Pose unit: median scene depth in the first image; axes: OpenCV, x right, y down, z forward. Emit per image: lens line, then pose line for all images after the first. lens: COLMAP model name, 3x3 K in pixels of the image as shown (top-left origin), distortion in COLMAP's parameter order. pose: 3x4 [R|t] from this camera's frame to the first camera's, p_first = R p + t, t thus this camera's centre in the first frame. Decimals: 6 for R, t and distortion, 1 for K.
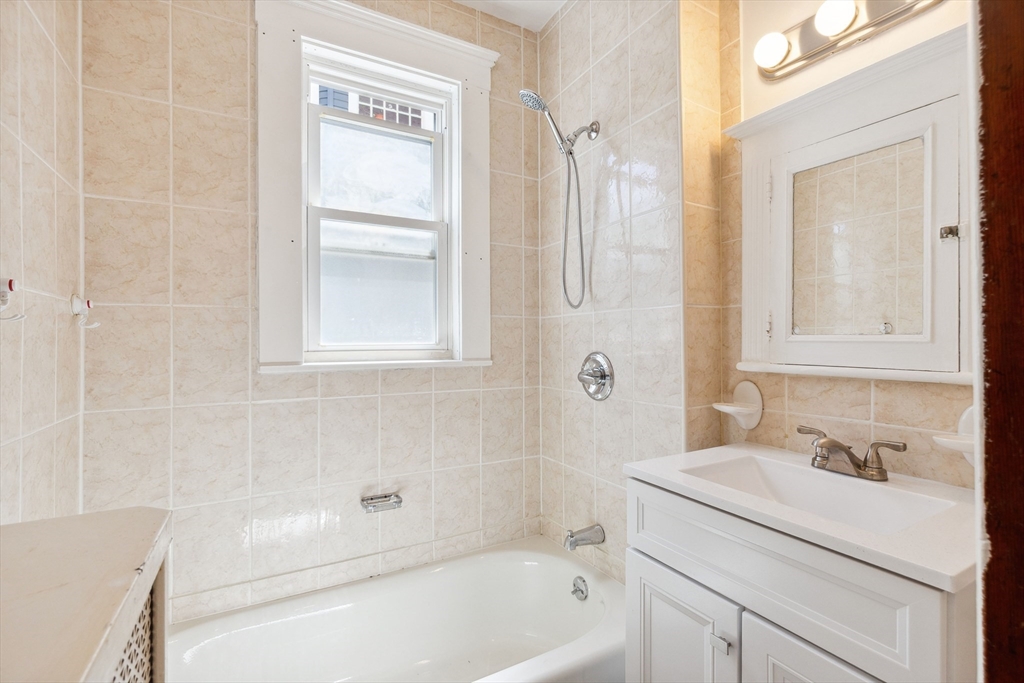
lens RADIAL K [[466.1, 0, 511.8], [0, 466.1, 338.0], [0, 0, 1]] dist [0.011030, -0.002618]
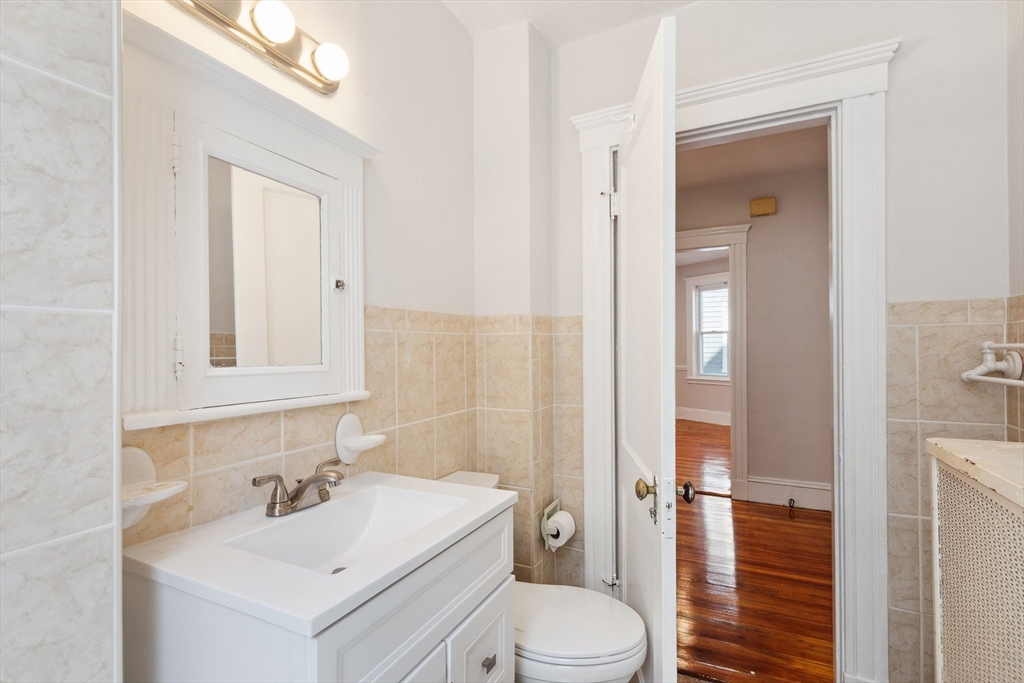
lens RADIAL K [[466.1, 0, 513.2], [0, 466.1, 350.9], [0, 0, 1]] dist [0.011030, -0.002618]
pose [[-0.567845, 0.004749, 0.823122, -0.310129], [0.004373, 0.999987, -0.002753, -0.031029], [-0.823124, 0.002037, -0.567858, 1.063896]]
